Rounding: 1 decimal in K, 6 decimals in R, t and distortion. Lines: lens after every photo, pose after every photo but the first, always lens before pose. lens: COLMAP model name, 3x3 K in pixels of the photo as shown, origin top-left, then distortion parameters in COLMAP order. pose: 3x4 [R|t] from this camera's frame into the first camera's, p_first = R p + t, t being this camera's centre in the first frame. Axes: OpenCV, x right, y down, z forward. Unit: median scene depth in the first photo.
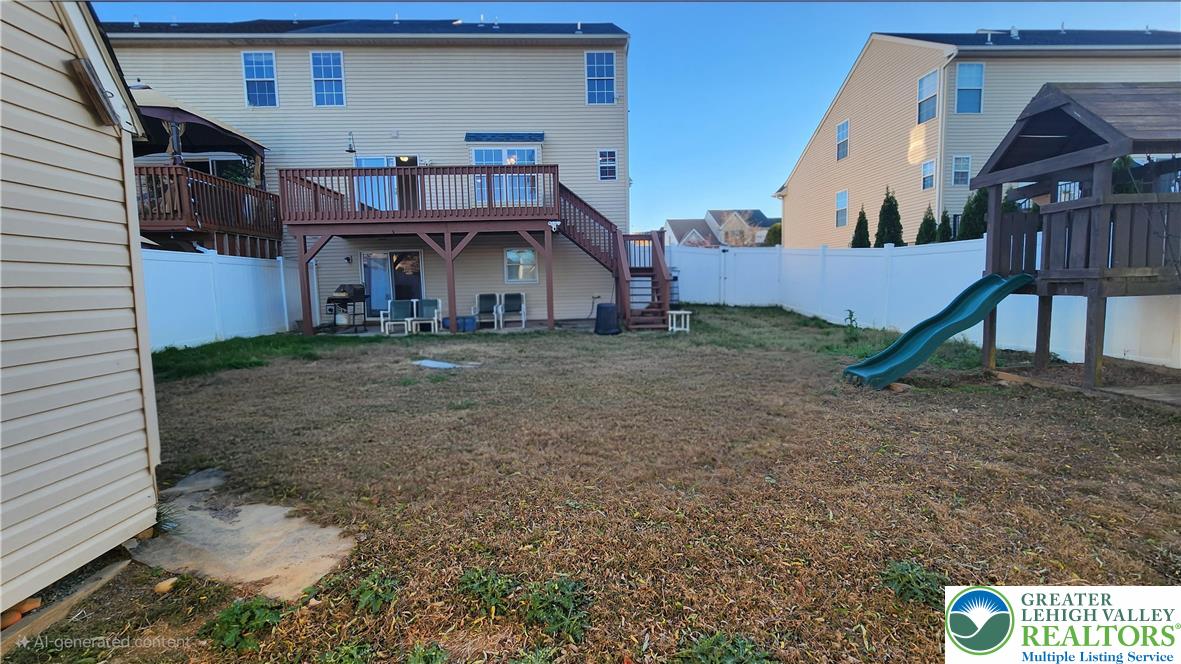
lens RADIAL K [[485.5, 0, 590.2], [0, 485.5, 325.9], [0, 0, 1]] dist [0.000870, -0.000216]
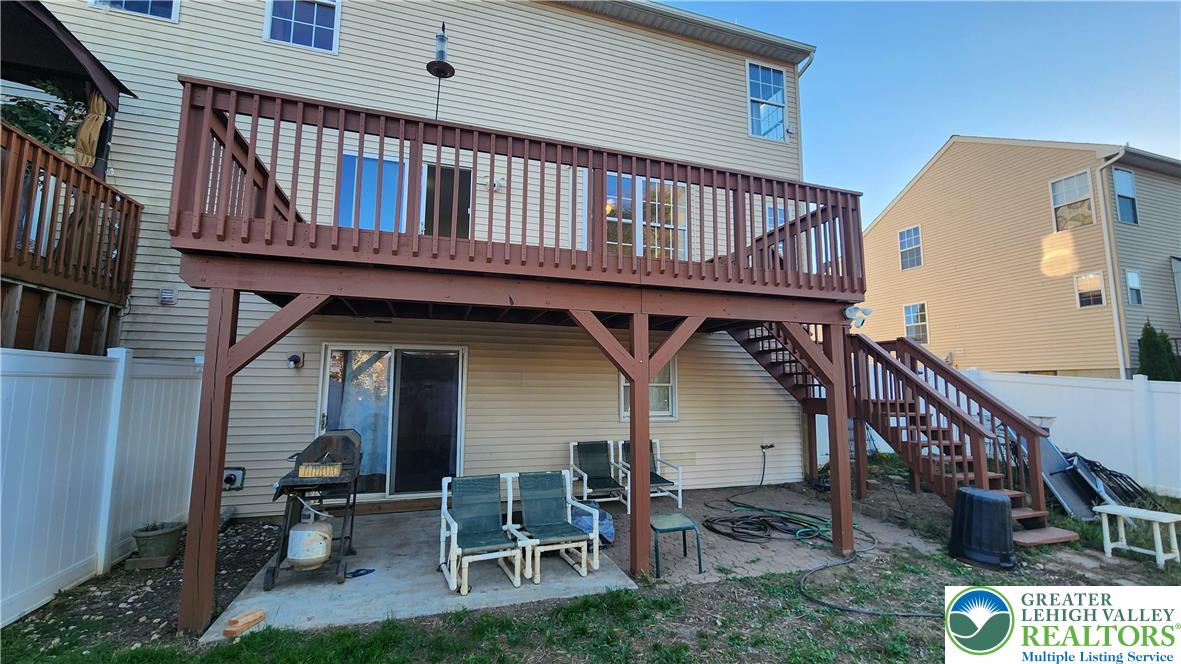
lens RADIAL K [[485.5, 0, 589.8], [0, 485.5, 330.2], [0, 0, 1]] dist [0.000870, -0.000216]
pose [[0.965532, 0.062930, 0.252561, -0.378785], [-0.010658, 0.979077, -0.203210, -0.083058], [-0.260065, 0.193514, 0.946001, 0.545955]]
